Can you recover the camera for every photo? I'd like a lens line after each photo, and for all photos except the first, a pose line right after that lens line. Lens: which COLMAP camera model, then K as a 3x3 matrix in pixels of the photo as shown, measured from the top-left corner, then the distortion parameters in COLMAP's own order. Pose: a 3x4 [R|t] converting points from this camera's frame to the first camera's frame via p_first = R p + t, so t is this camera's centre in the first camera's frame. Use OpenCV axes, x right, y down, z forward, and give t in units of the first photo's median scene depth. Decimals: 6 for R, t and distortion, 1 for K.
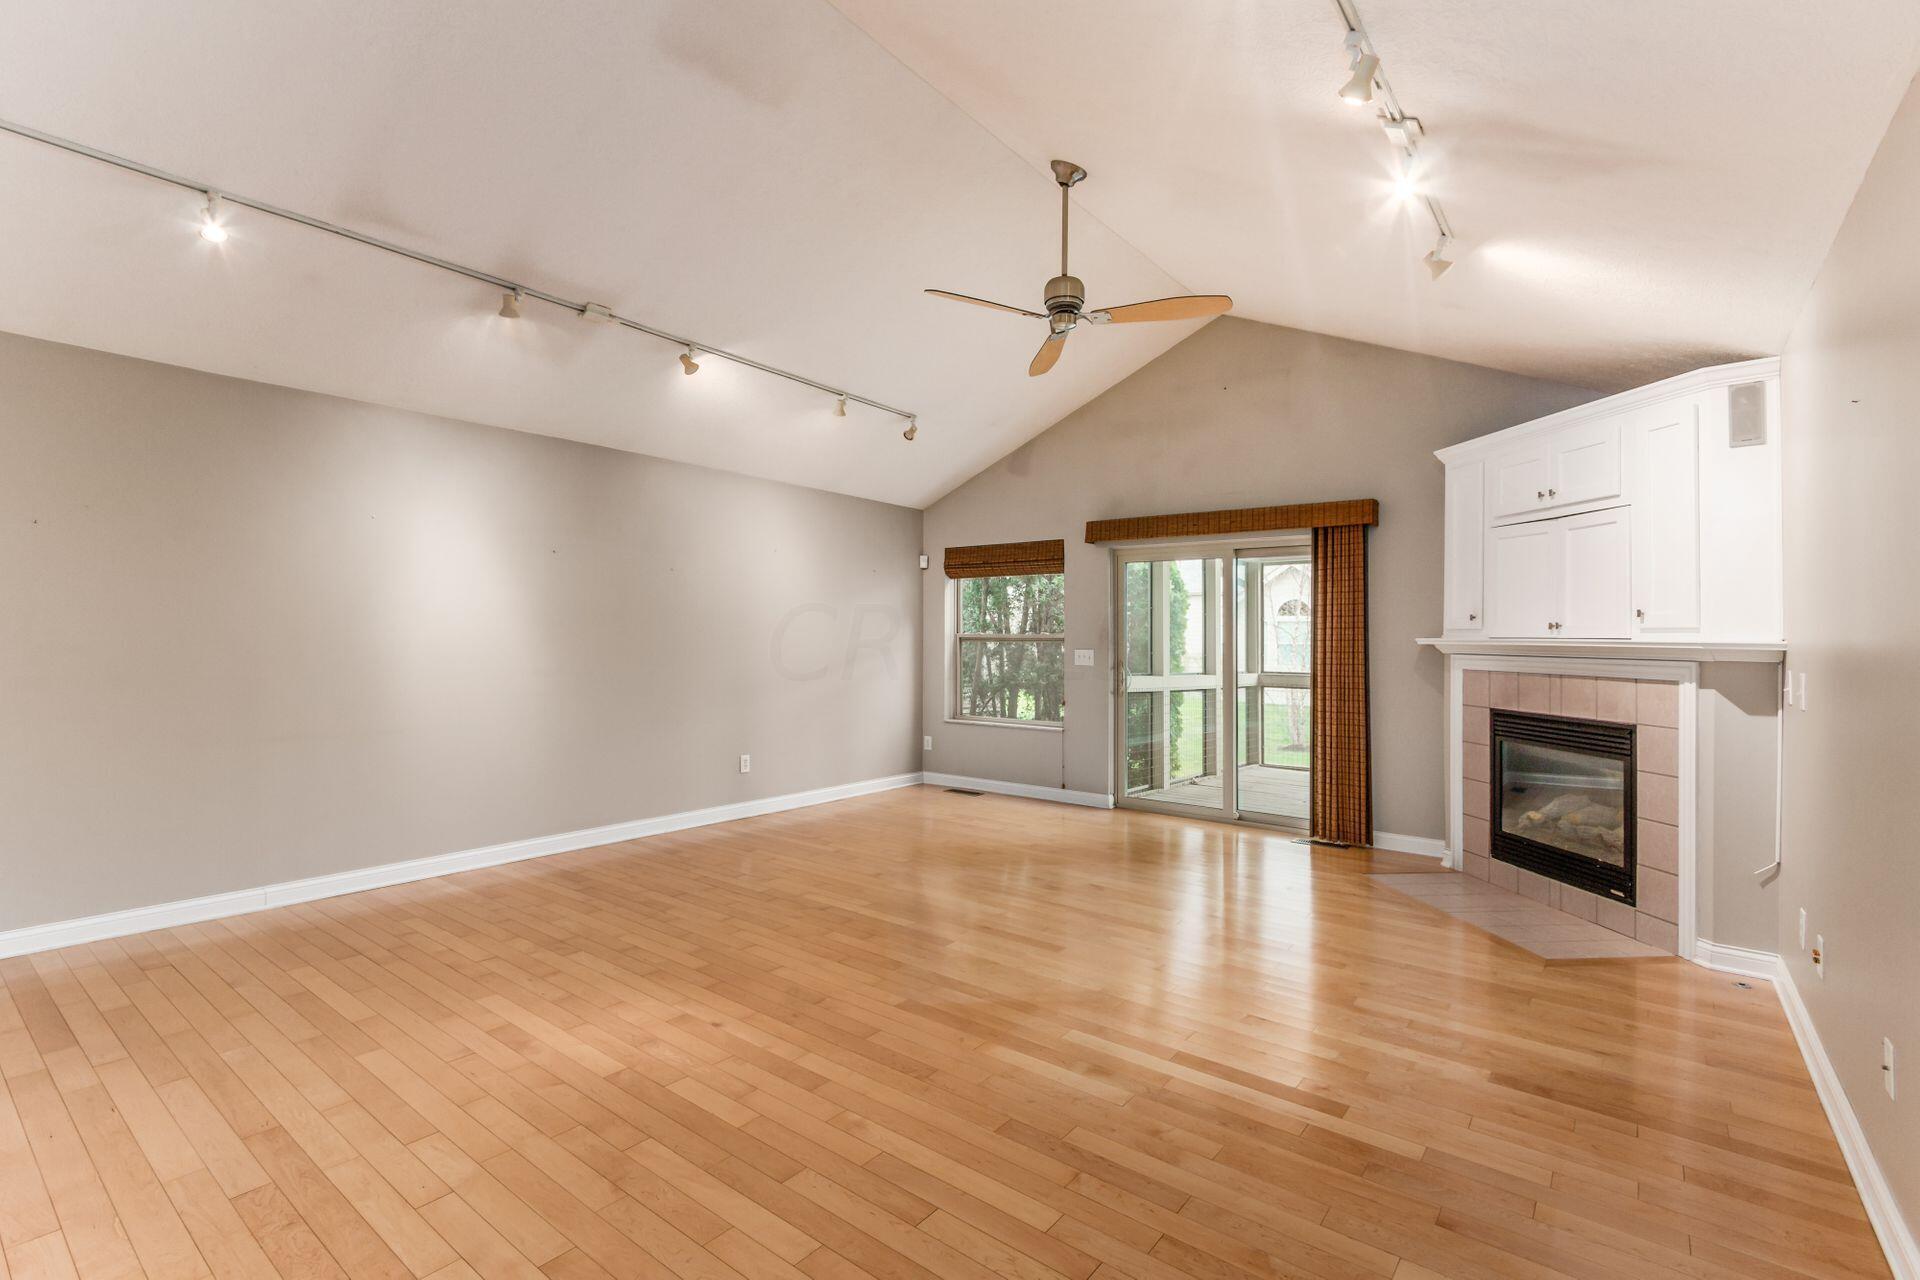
lens RADIAL K [[874.8, 0, 957.6], [0, 874.8, 638.7], [0, 0, 1]] dist [-0.000553, -0.000993]
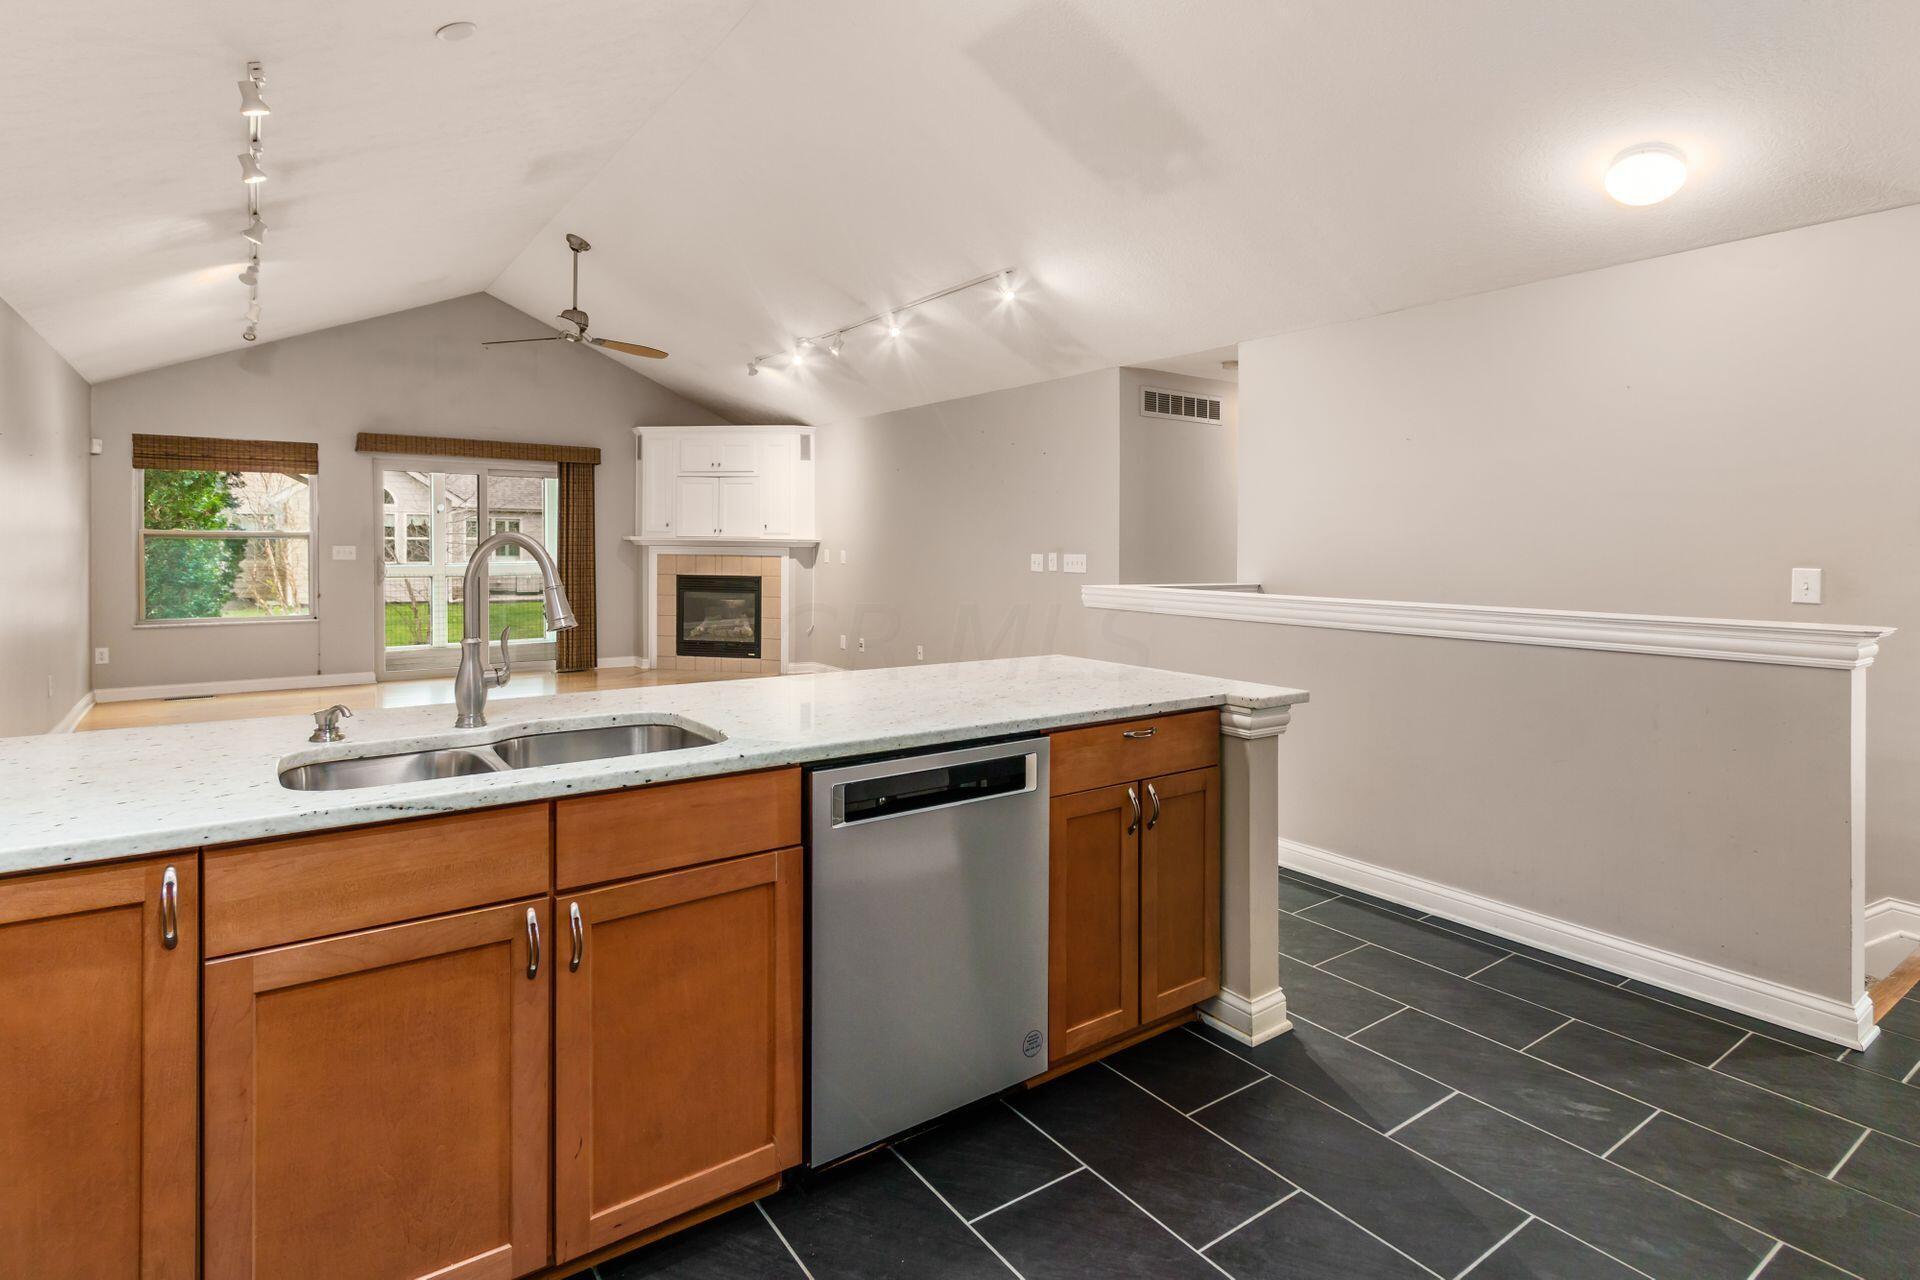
lens RADIAL K [[938.9, 0, 953.7], [0, 938.9, 536.4], [0, 0, 1]] dist [0.010191, 0.001336]
pose [[0.284385, -0.002442, 0.958707, -1.081929], [-0.005816, 0.999974, 0.004272, -0.012323], [-0.958693, -0.006791, 0.284363, -0.114335]]
